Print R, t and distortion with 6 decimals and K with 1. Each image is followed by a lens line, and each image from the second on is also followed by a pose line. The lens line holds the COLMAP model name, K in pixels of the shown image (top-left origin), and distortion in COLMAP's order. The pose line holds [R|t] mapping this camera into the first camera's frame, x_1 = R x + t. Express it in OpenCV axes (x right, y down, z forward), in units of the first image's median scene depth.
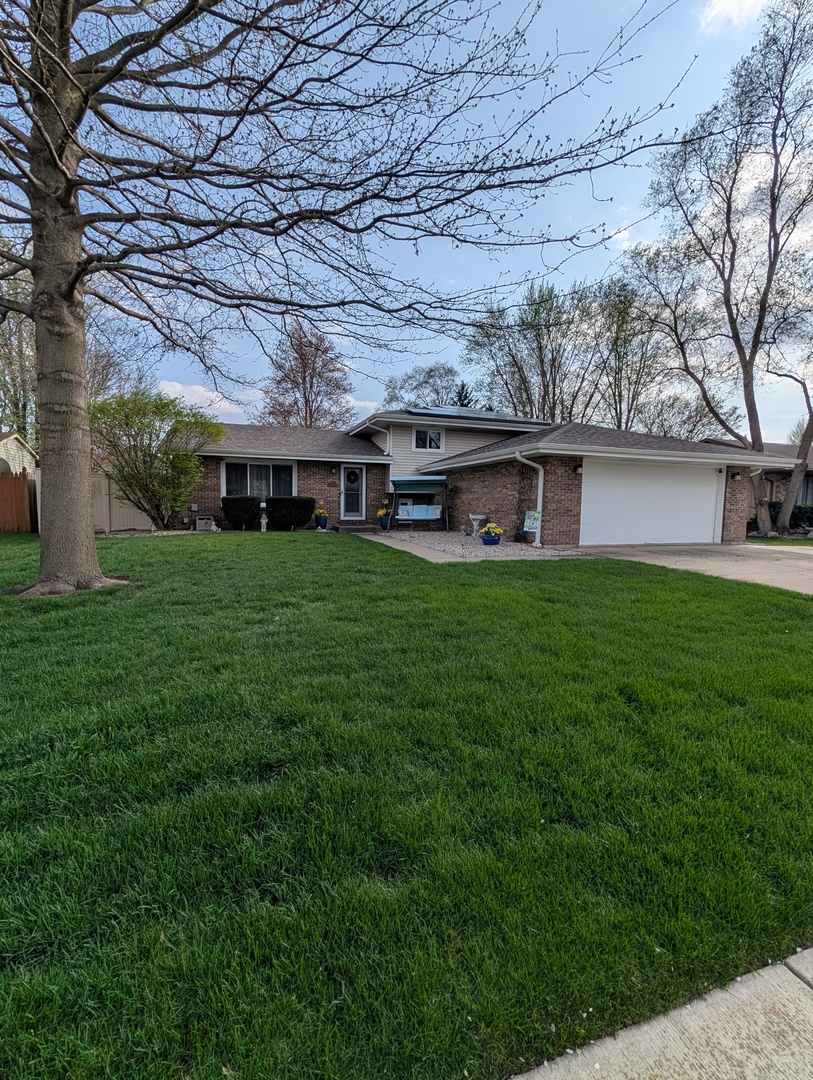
lens RADIAL K [[416.7, 0, 403.3], [0, 416.7, 544.7], [0, 0, 1]] dist [0.000698, 0.000051]
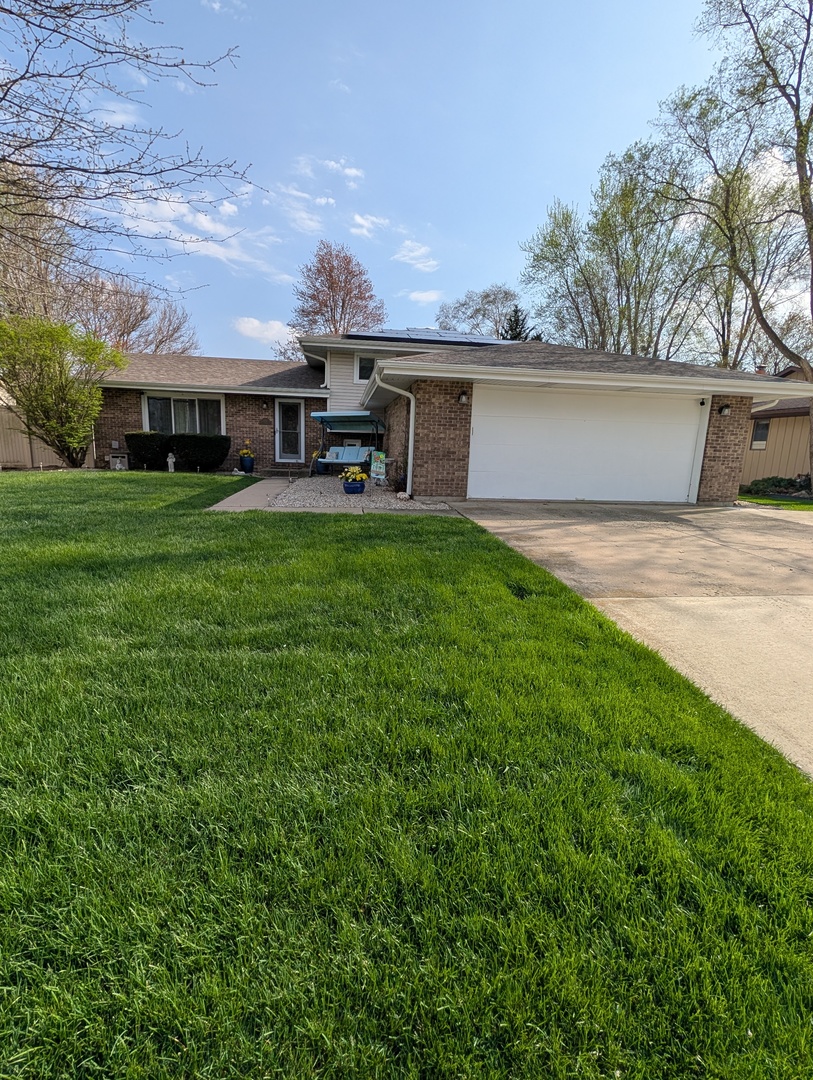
lens RADIAL K [[433.3, 0, 406.5], [0, 433.3, 540.0], [0, 0, 1]] dist [-0.000615, -0.000349]
pose [[0.984116, 0.052493, -0.169587, 0.303371], [-0.034349, 0.993535, 0.108204, -0.003332], [0.174170, -0.100660, 0.979557, 0.116388]]
